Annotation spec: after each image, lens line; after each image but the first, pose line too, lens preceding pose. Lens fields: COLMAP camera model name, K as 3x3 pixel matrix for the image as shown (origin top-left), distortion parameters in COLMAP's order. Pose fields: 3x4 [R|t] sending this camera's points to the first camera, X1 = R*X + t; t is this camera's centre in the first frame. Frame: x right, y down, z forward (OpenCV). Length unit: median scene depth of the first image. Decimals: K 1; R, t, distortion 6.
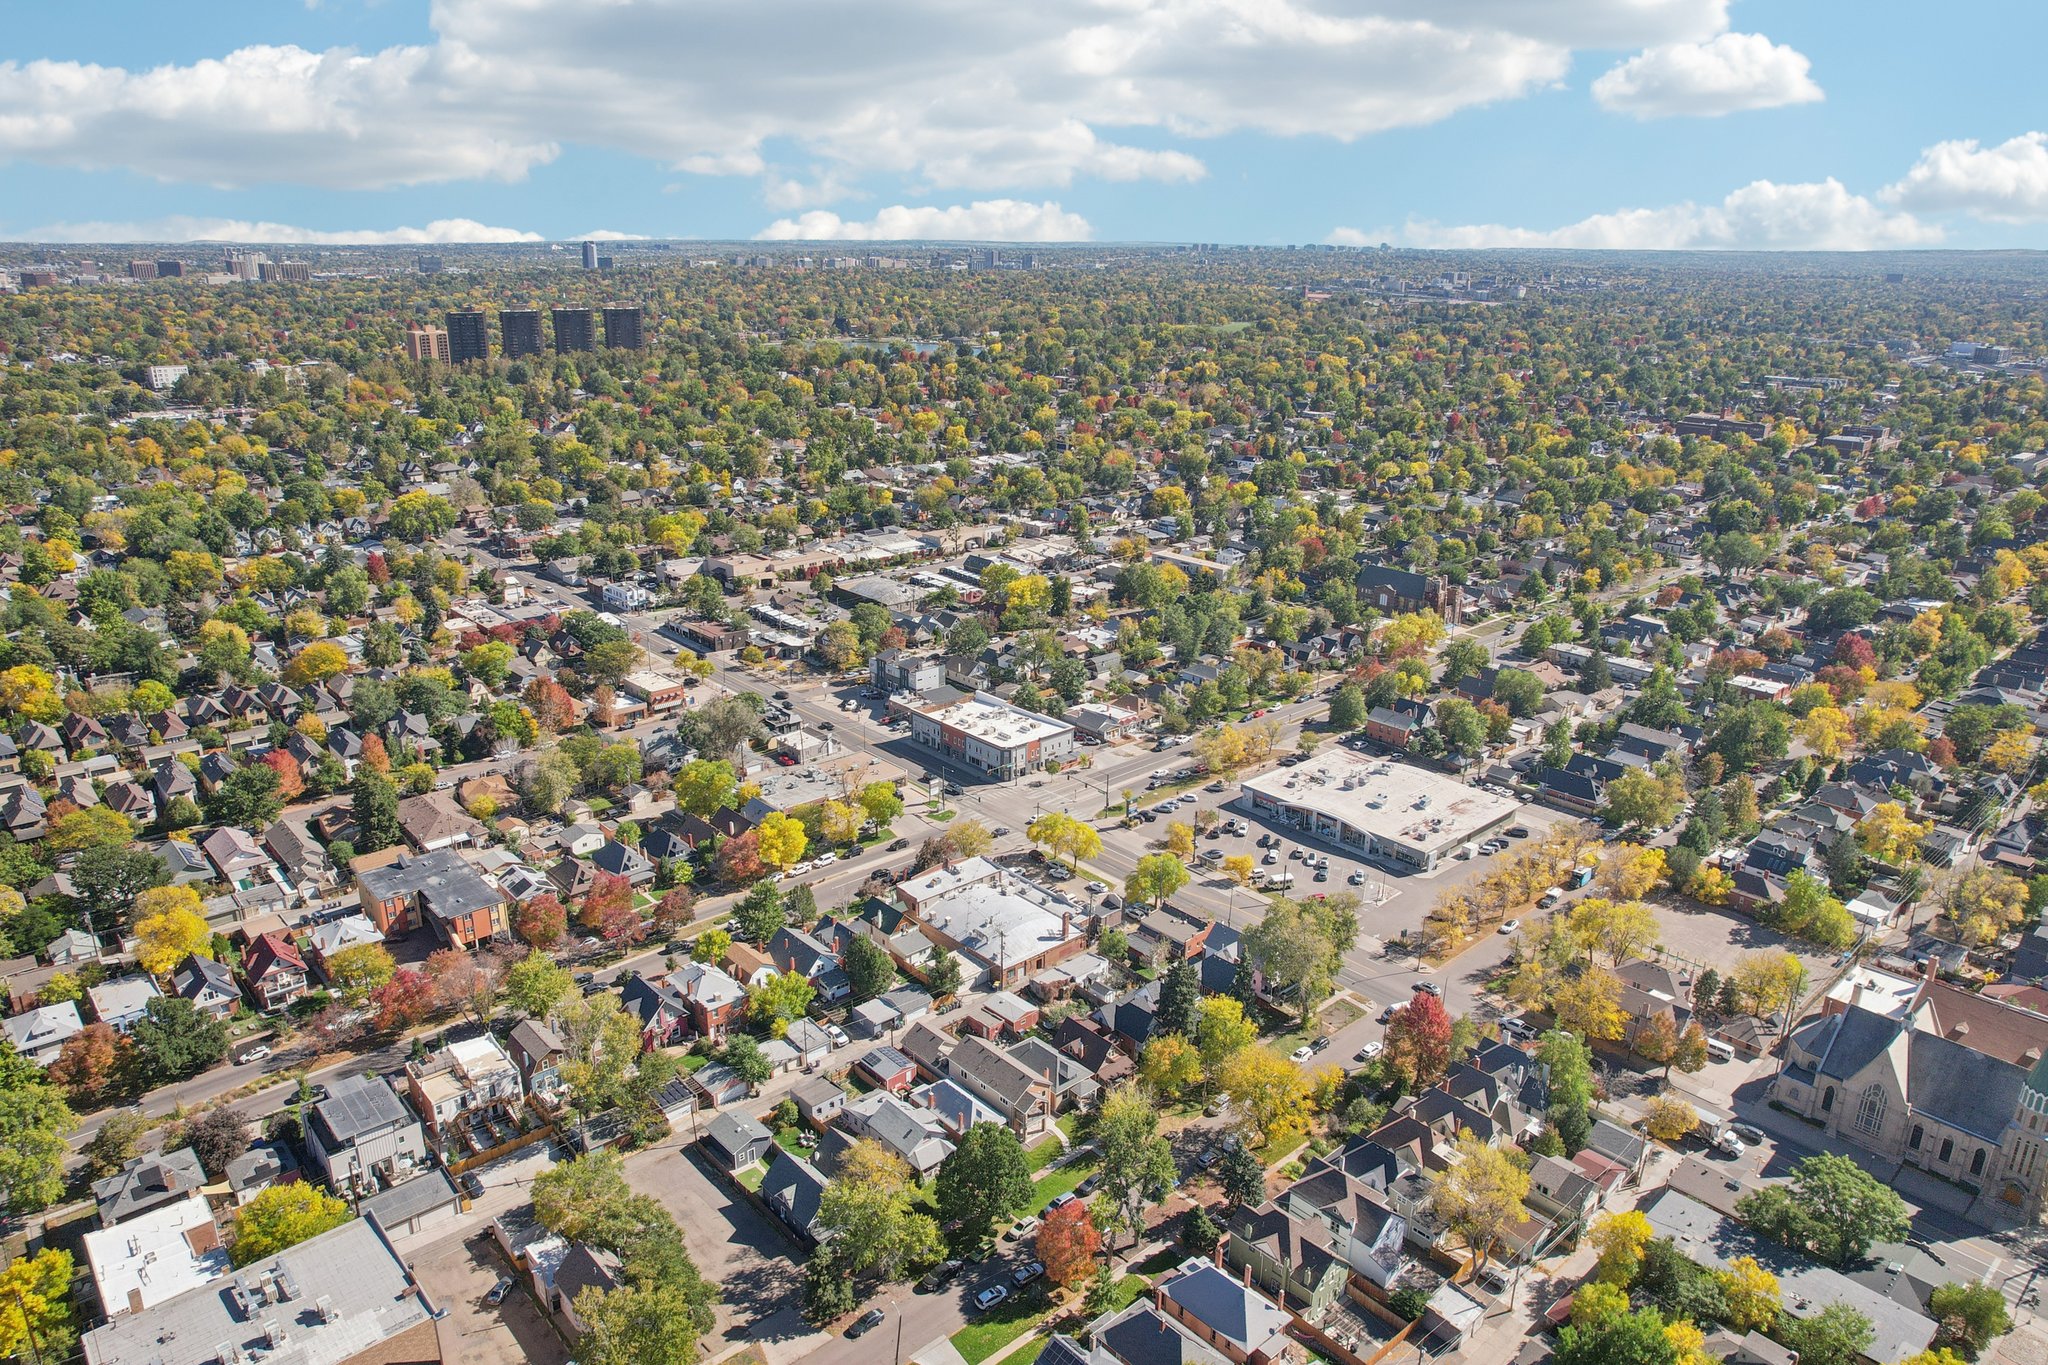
lens RADIAL K [[1321.9, 0, 1015.7], [0, 1321.9, 700.5], [0, 0, 1]] dist [-0.061766, 0.041256]
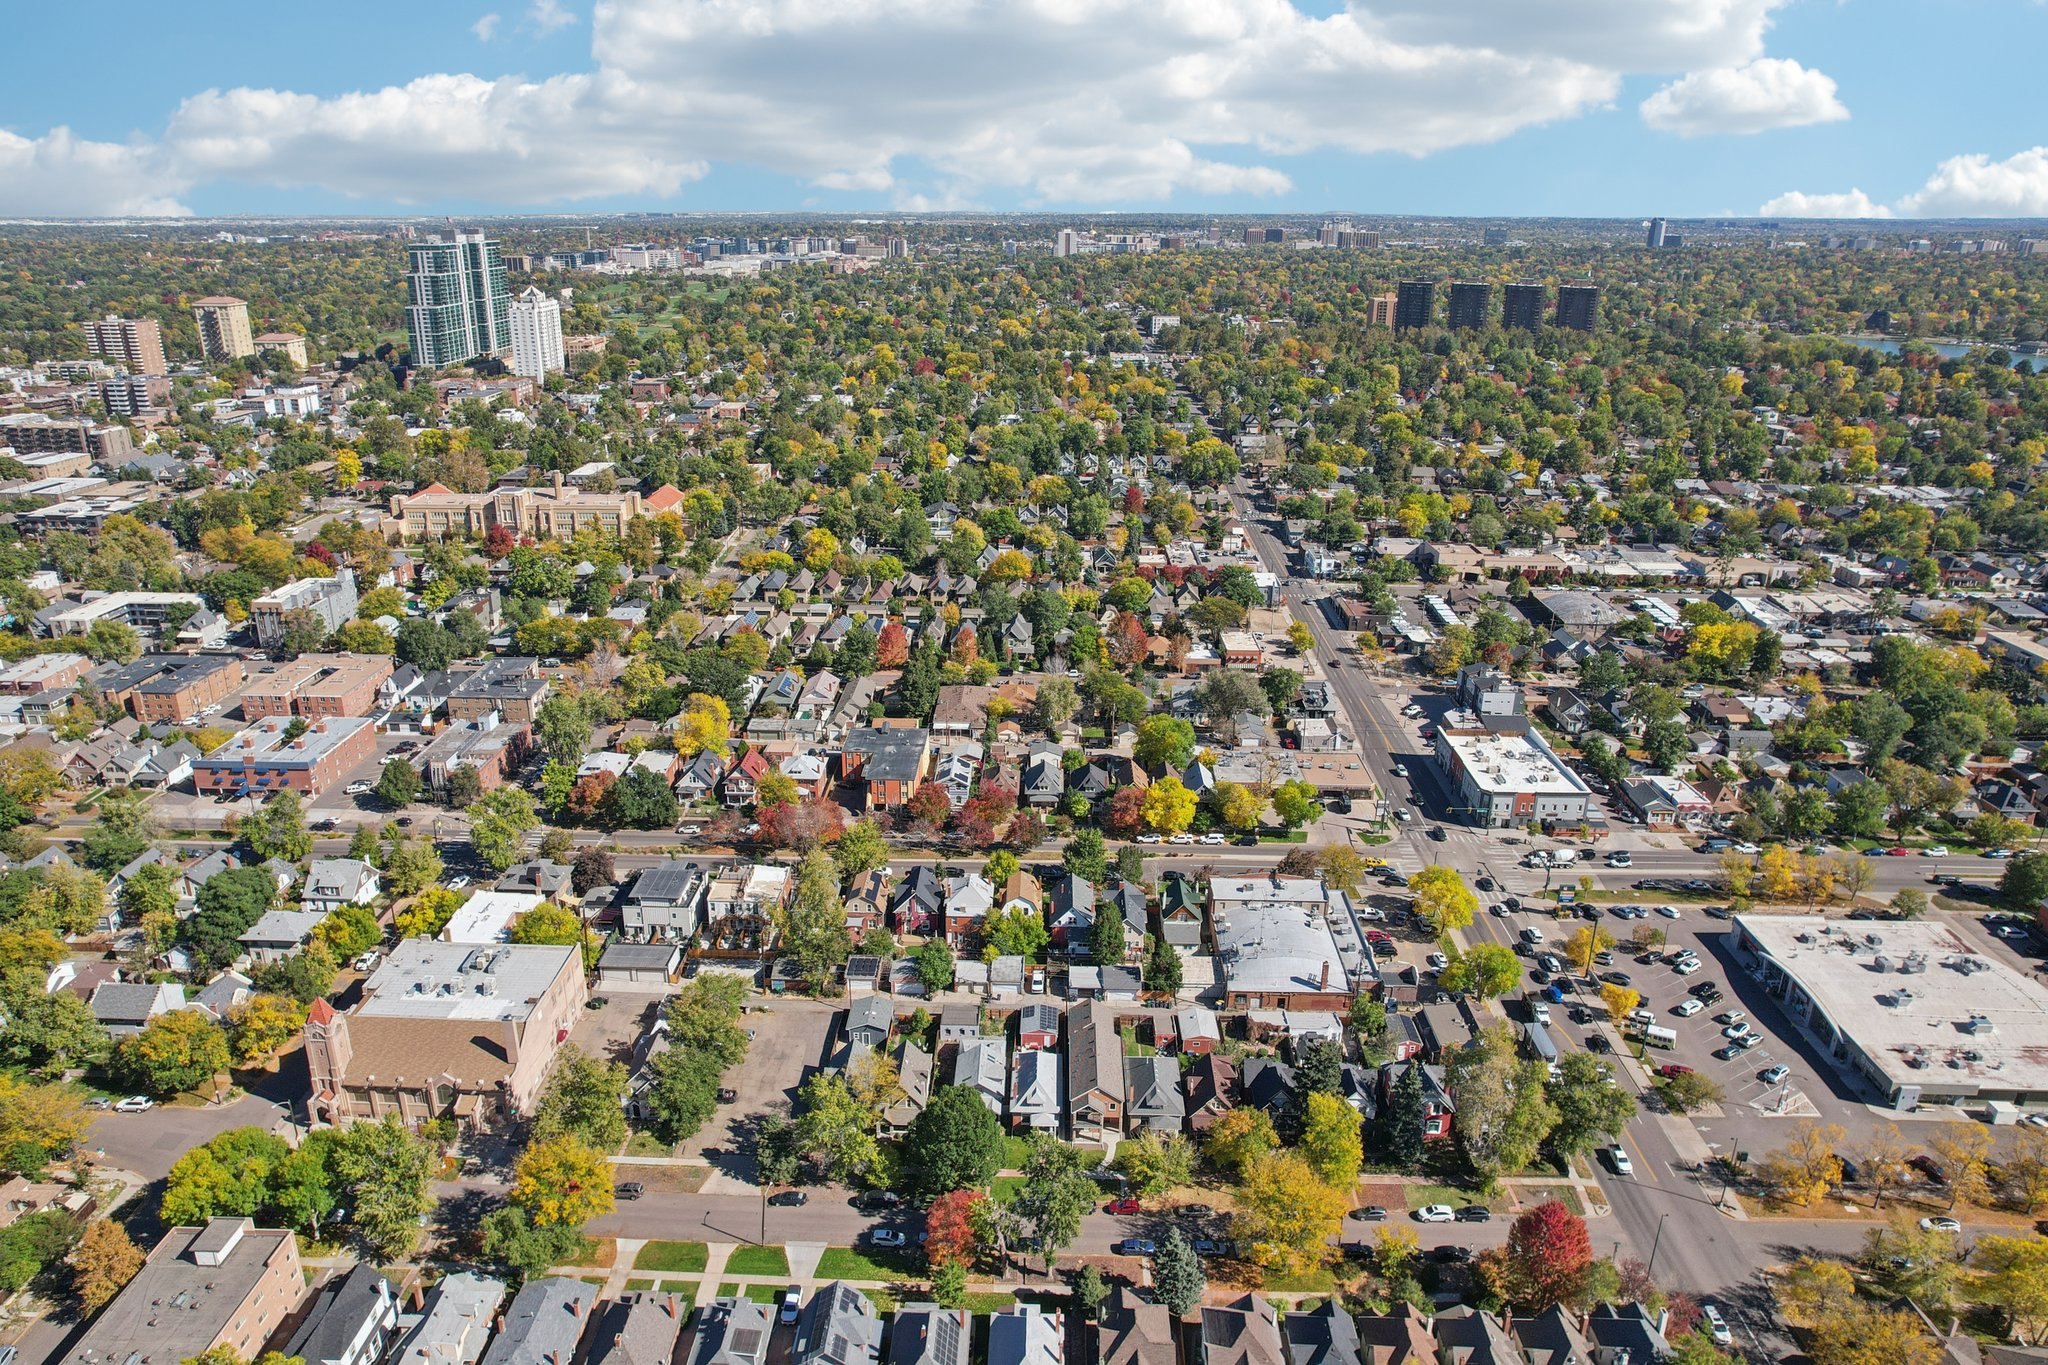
lens RADIAL K [[1320.4, 0, 1024.0], [0, 1320.4, 682.5], [0, 0, 1]] dist [-0.062886, 0.040436]
pose [[0.729948, 0.227771, -0.644435, 0.356647], [-0.223987, 0.970492, 0.089304, -0.049136], [0.645760, 0.079158, 0.759426, 0.143387]]
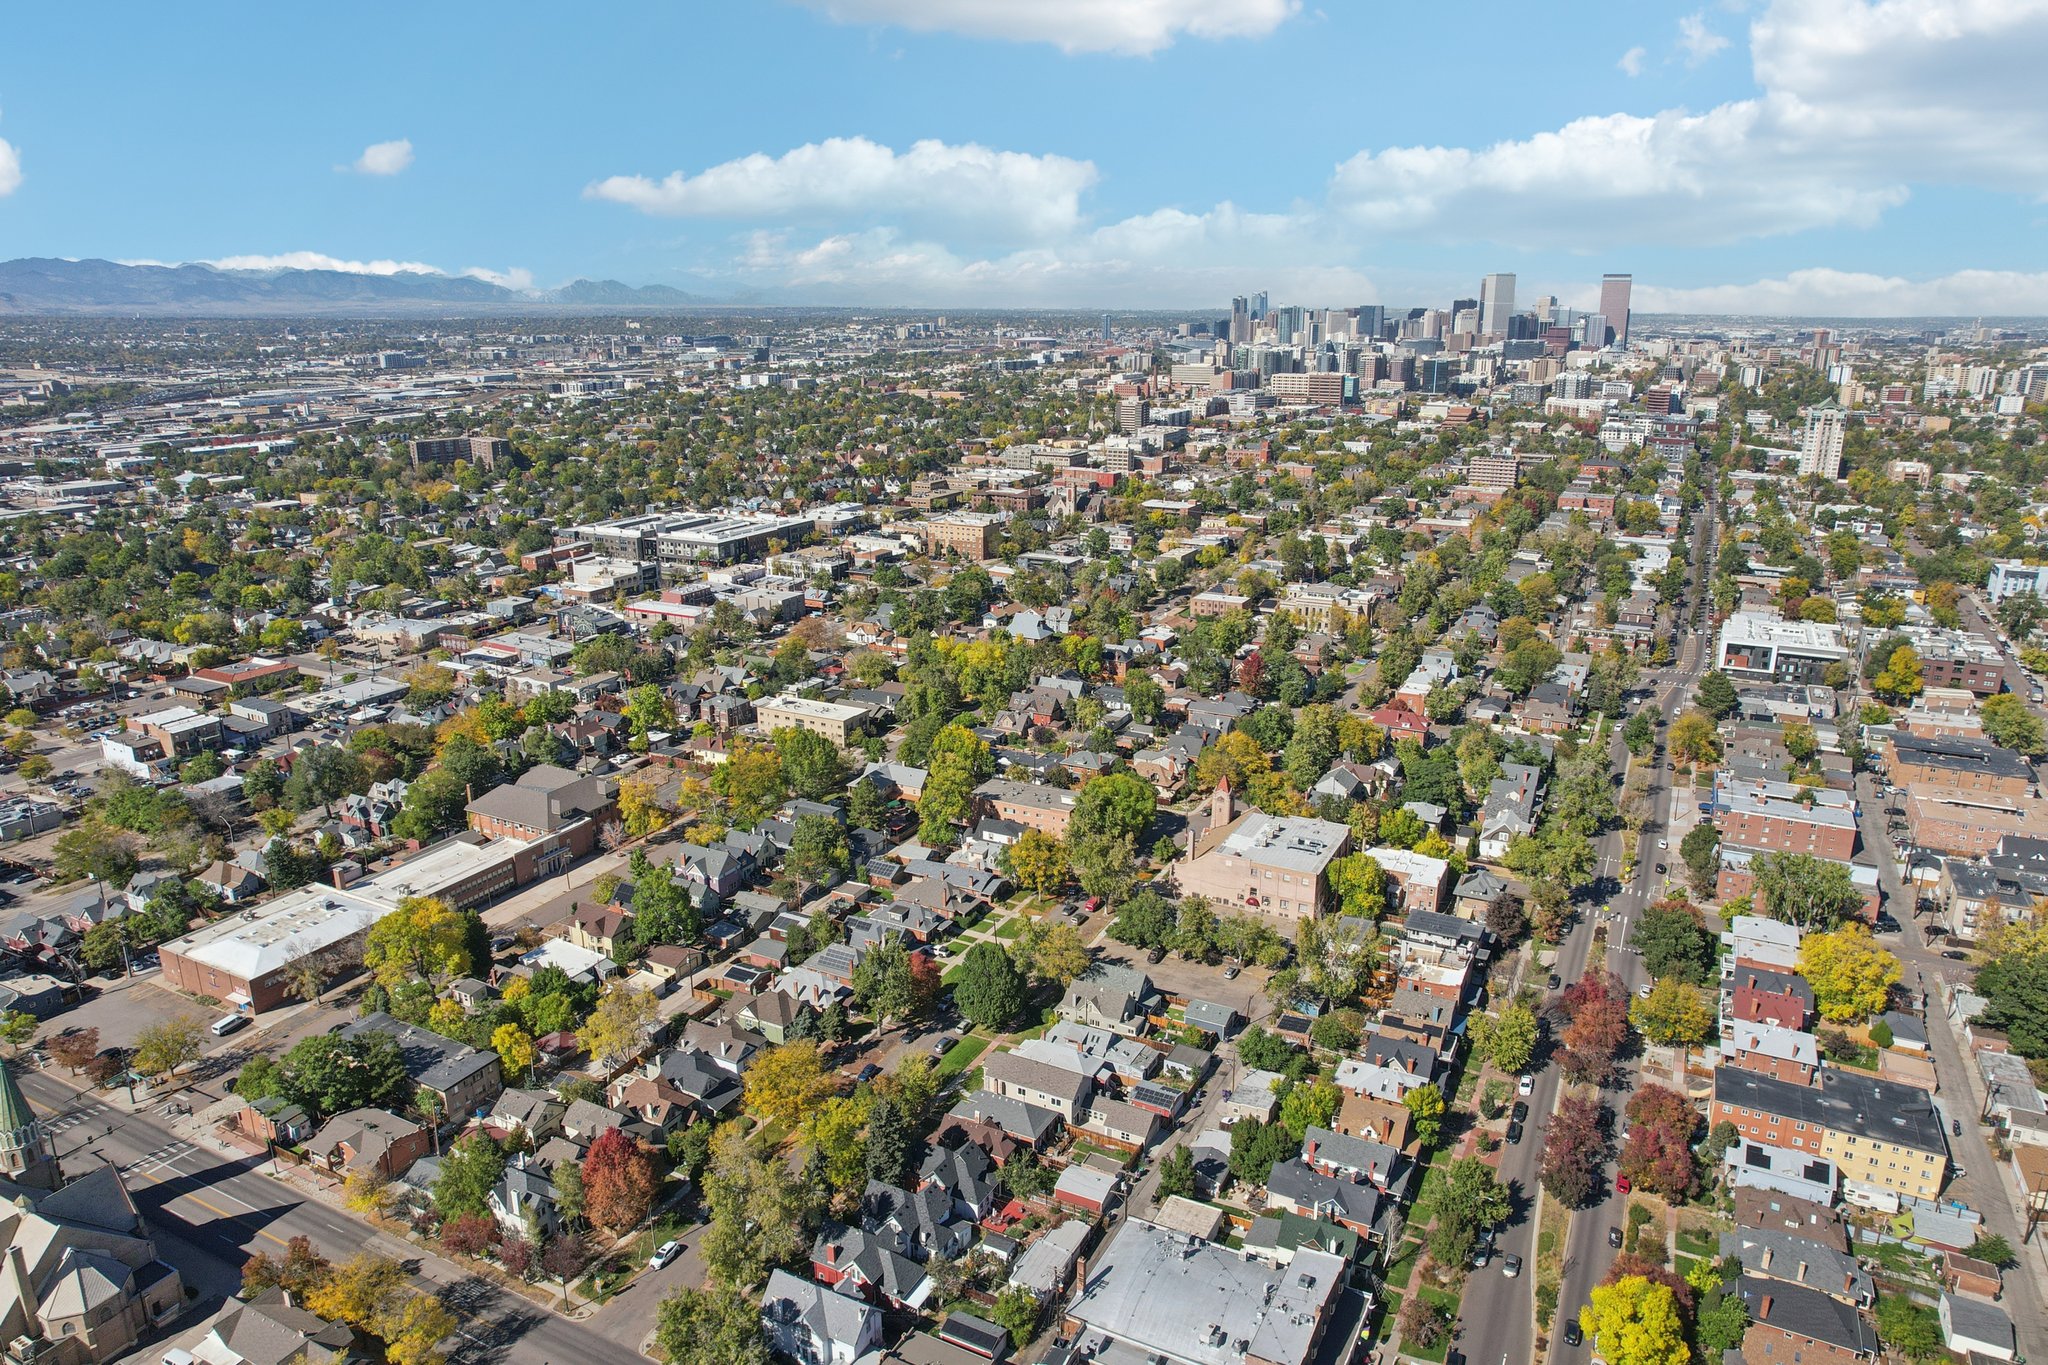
lens RADIAL K [[1313.6, 0, 1026.3], [0, 1313.6, 686.0], [0, 0, 1]] dist [-0.061983, 0.046939]
pose [[-0.934276, 0.094091, -0.343912, 0.231409], [-0.120981, 0.823672, 0.554010, -0.393658], [0.335398, 0.559205, -0.758154, 1.133865]]
